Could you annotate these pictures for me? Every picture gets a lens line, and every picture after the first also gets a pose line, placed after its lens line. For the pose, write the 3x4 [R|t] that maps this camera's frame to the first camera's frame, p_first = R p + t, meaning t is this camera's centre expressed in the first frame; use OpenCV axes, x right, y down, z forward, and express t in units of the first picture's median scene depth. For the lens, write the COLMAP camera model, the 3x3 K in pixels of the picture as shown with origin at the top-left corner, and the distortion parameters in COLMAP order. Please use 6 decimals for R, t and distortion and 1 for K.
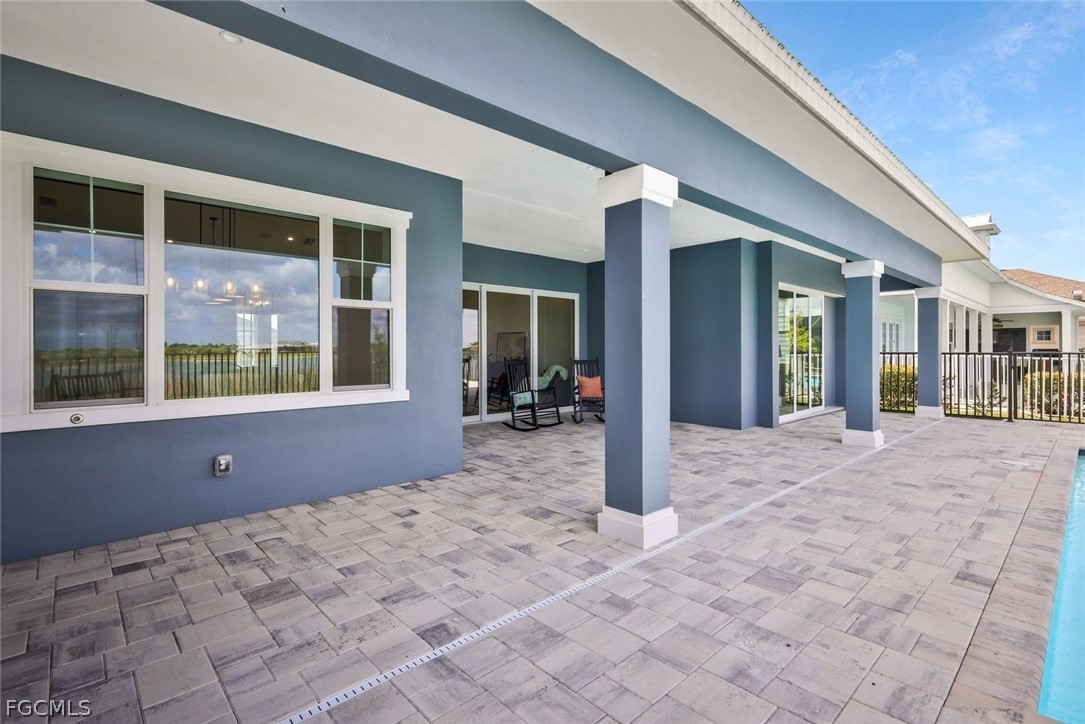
lens RADIAL K [[509.9, 0, 544.4], [0, 509.9, 347.7], [0, 0, 1]] dist [0.008898, 0.000458]
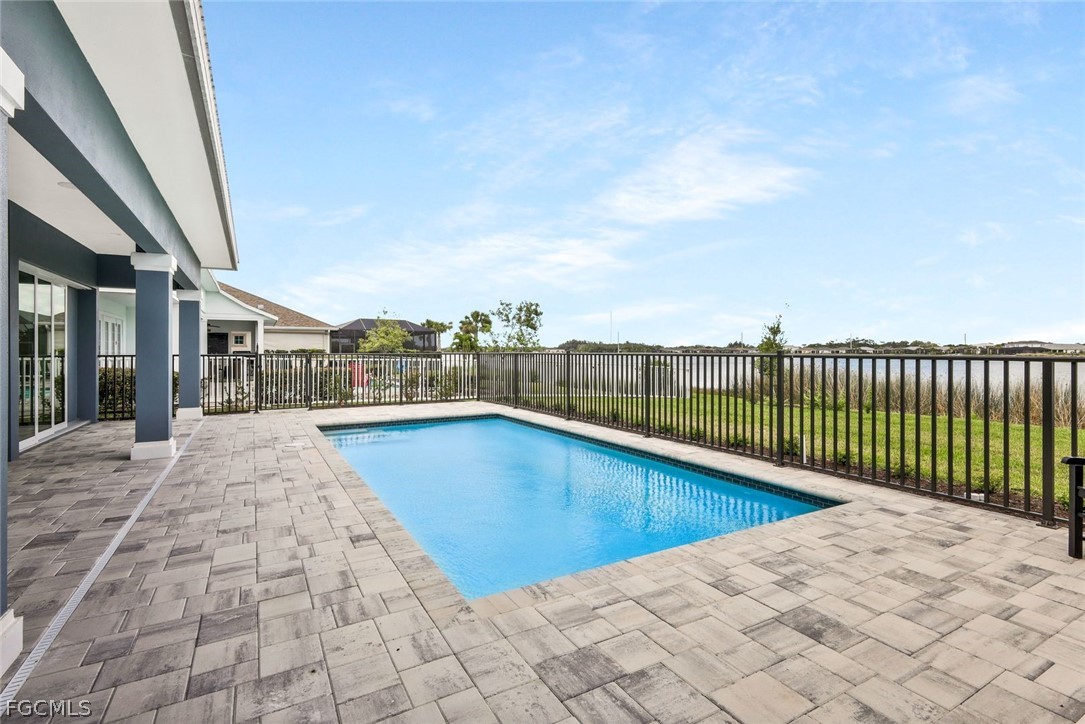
lens RADIAL K [[509.9, 0, 544.4], [0, 509.9, 347.7], [0, 0, 1]] dist [0.008898, 0.000458]
pose [[0.228620, 0.006374, 0.973495, -0.192806], [-0.002374, 0.999979, -0.005990, 0.000626], [-0.973513, -0.000942, 0.228631, 0.221123]]
